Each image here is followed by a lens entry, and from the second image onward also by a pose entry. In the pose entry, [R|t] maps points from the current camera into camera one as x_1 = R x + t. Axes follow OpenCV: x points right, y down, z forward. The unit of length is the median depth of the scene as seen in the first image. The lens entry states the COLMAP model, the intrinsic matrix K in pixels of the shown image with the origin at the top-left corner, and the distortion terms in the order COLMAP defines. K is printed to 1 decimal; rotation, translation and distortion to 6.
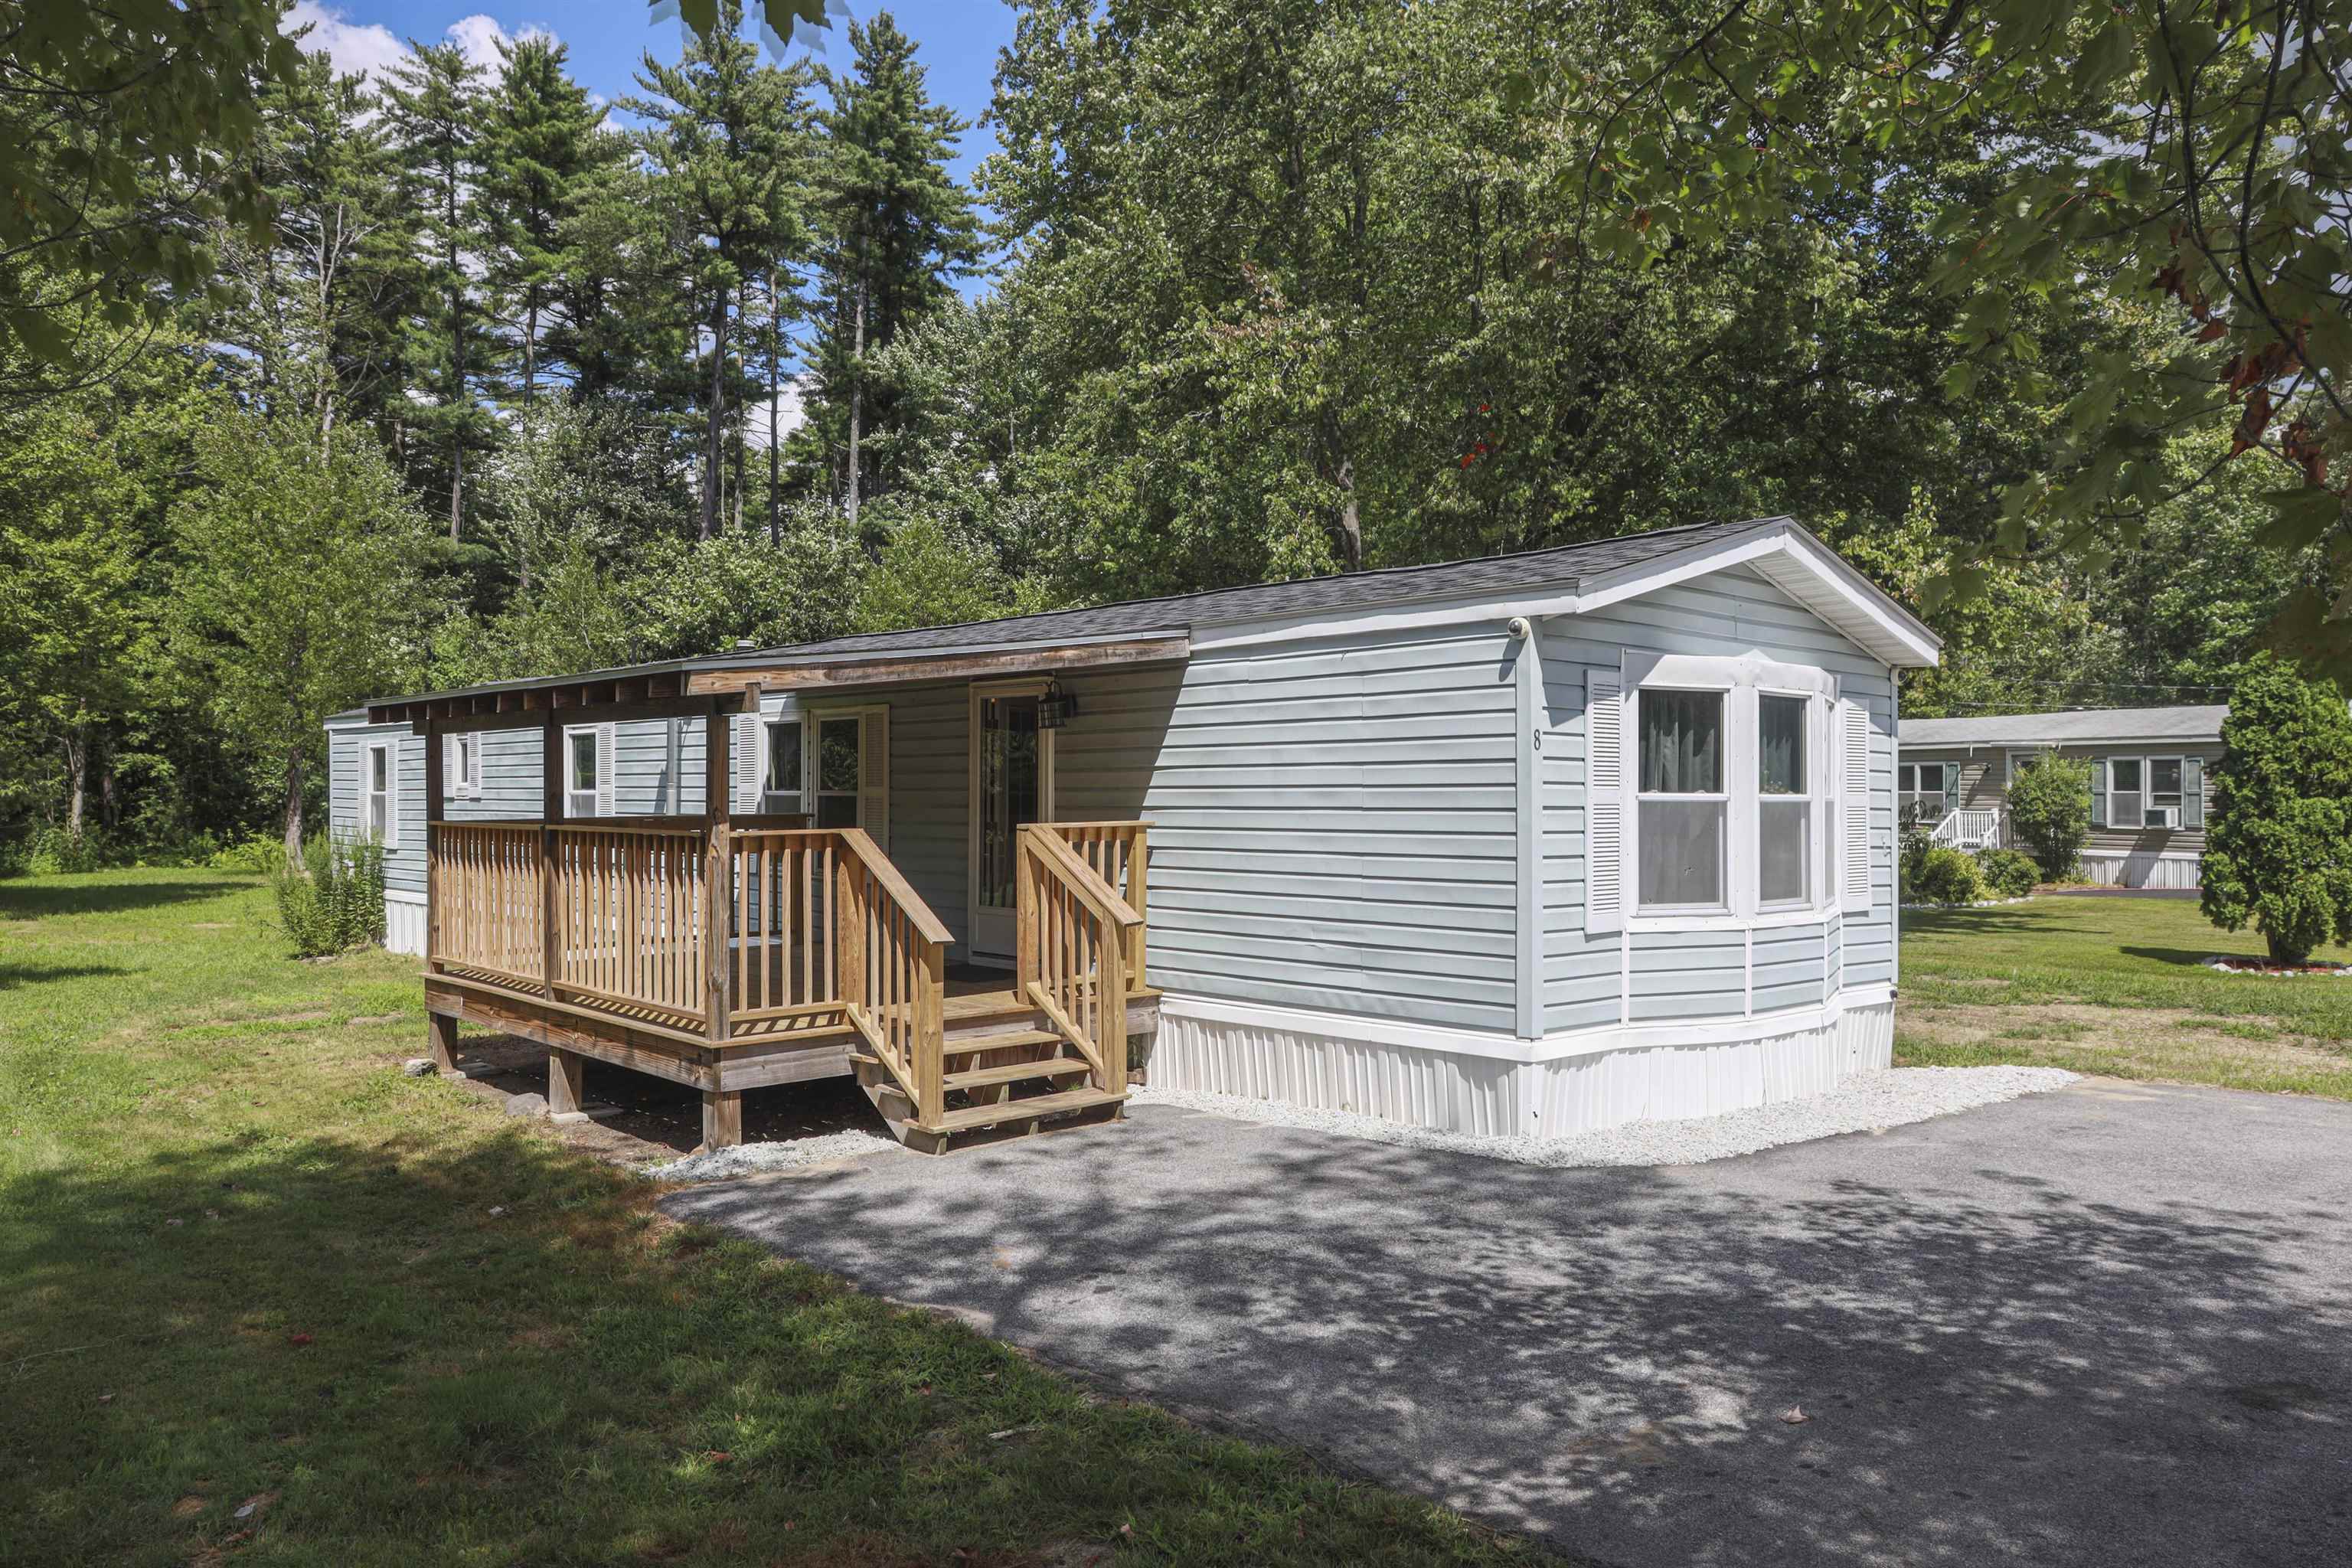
lens RADIAL K [[1638.4, 0, 1176.2], [0, 1638.4, 790.6], [0, 0, 1]] dist [-0.000185, -0.000009]
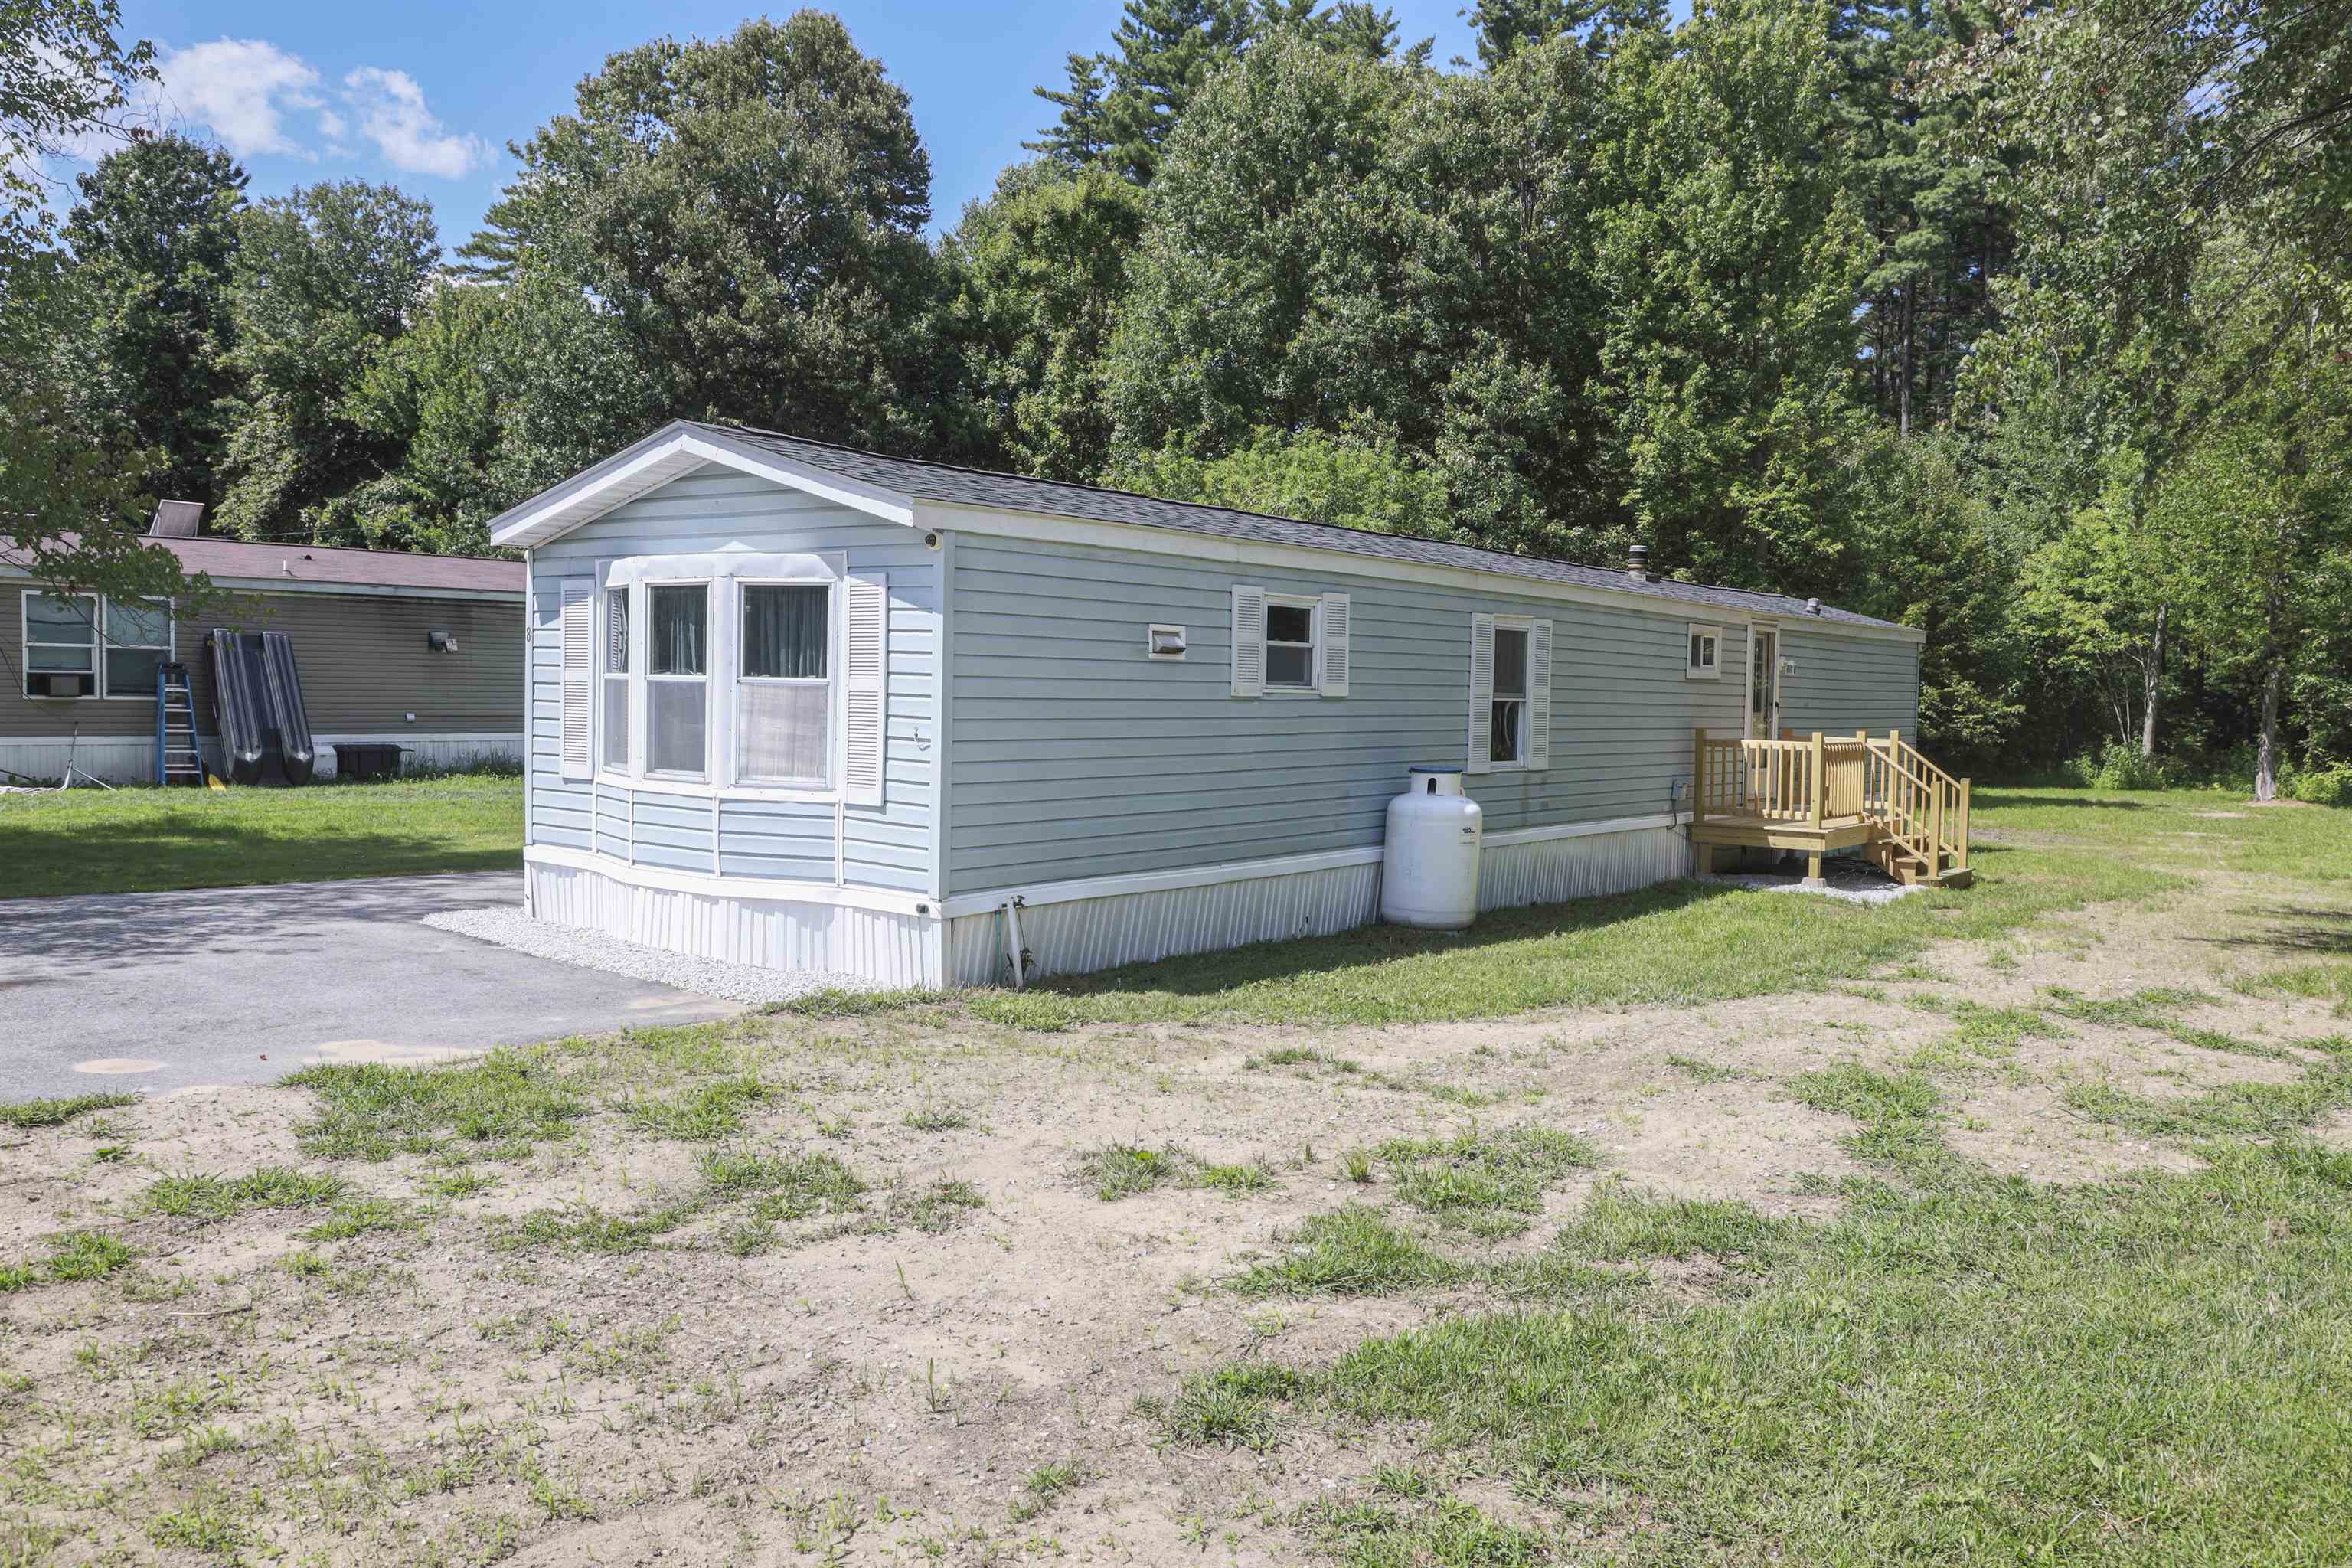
lens RADIAL K [[1842.3, 0, 1174.8], [0, 1842.3, 781.3], [0, 0, 1]] dist [-0.002365, -0.002218]
pose [[0.165116, 0.052709, -0.984865, 1.744329], [-0.013317, 0.998599, 0.051211, 0.005705], [0.986184, 0.004660, 0.165587, 1.189072]]
